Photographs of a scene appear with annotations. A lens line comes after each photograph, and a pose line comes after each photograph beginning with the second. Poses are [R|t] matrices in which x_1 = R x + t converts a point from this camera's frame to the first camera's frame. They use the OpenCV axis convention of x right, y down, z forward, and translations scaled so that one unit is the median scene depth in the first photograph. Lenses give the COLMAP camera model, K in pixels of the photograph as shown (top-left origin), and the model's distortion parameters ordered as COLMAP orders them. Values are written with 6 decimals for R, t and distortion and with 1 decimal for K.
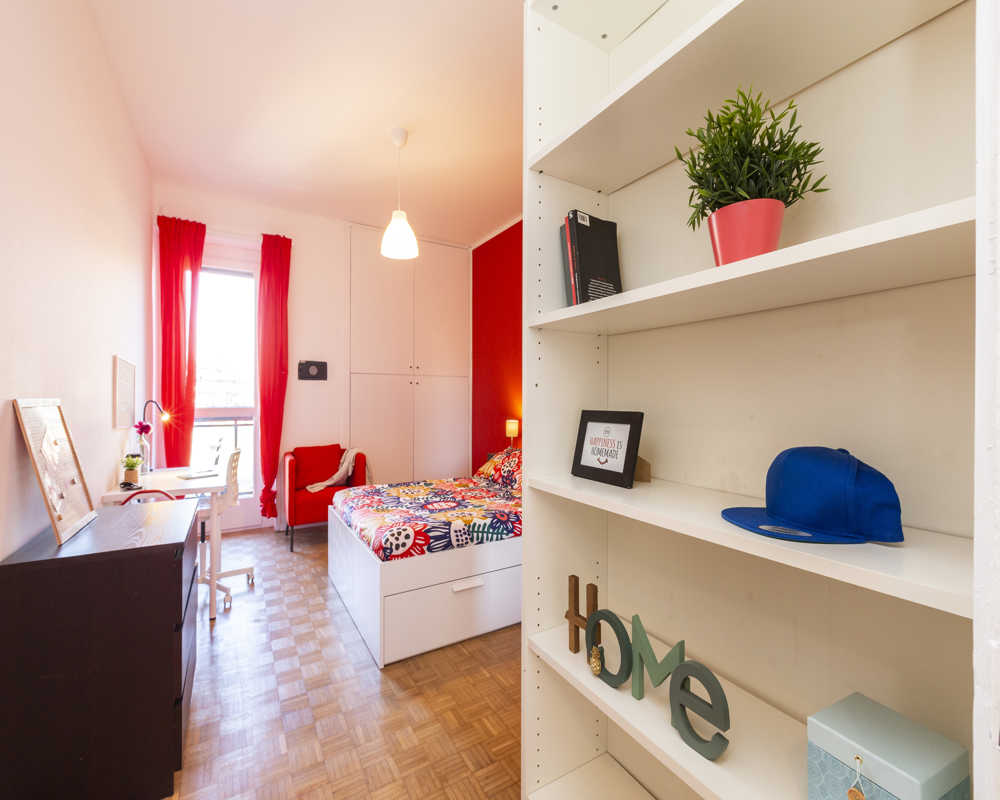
lens RADIAL K [[438.9, 0, 497.5], [0, 438.9, 394.9], [0, 0, 1]] dist [-0.000465, -0.000008]
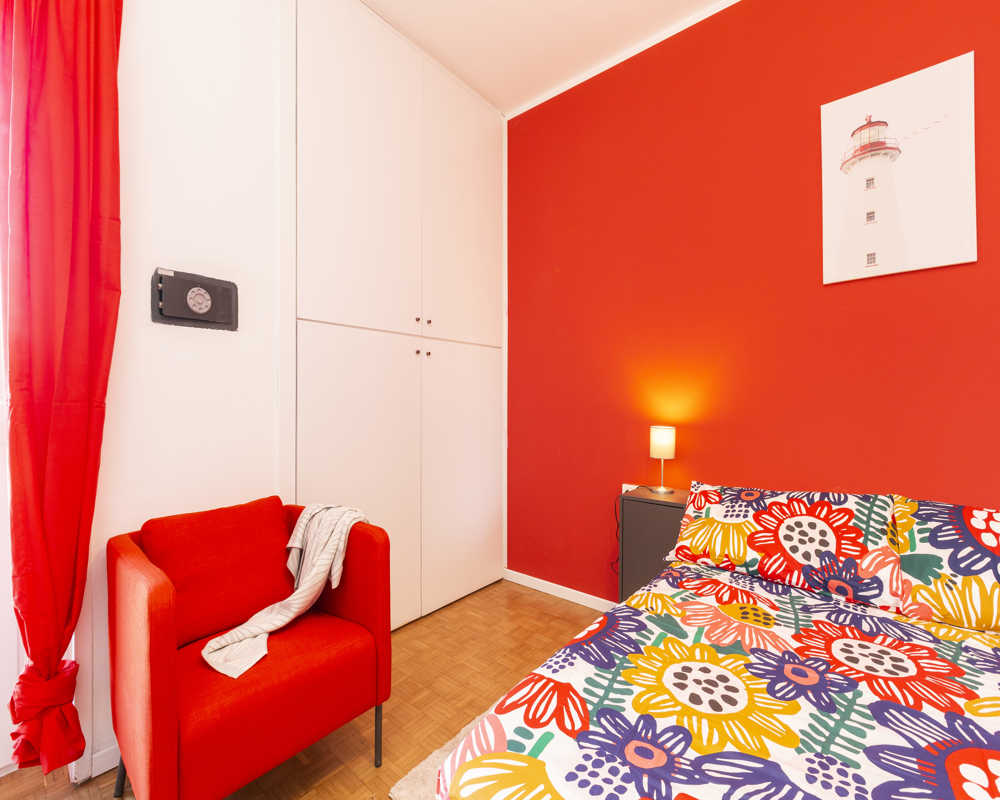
lens RADIAL K [[445.6, 0, 503.3], [0, 445.6, 400.0], [0, 0, 1]] dist [-0.002254, 0.000224]
pose [[0.943968, -0.001439, 0.330034, -0.392758], [-0.001324, 0.999966, 0.008147, 0.030997], [-0.330035, -0.008127, 0.943934, 0.734240]]
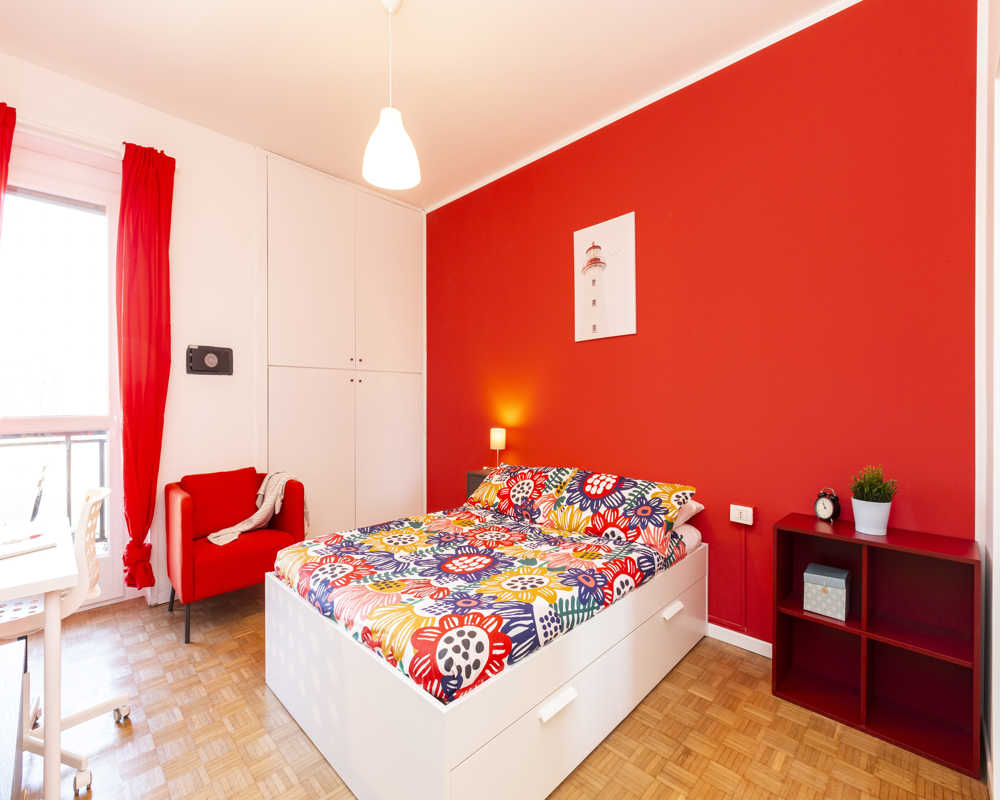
lens RADIAL K [[448.3, 0, 500.0], [0, 448.3, 400.0], [0, 0, 1]] dist [-0.001184, -0.000040]
pose [[0.968539, -0.003723, 0.248834, -0.207262], [0.001952, 0.999971, 0.007362, 0.001645], [-0.248854, -0.006645, 0.968518, 0.283688]]
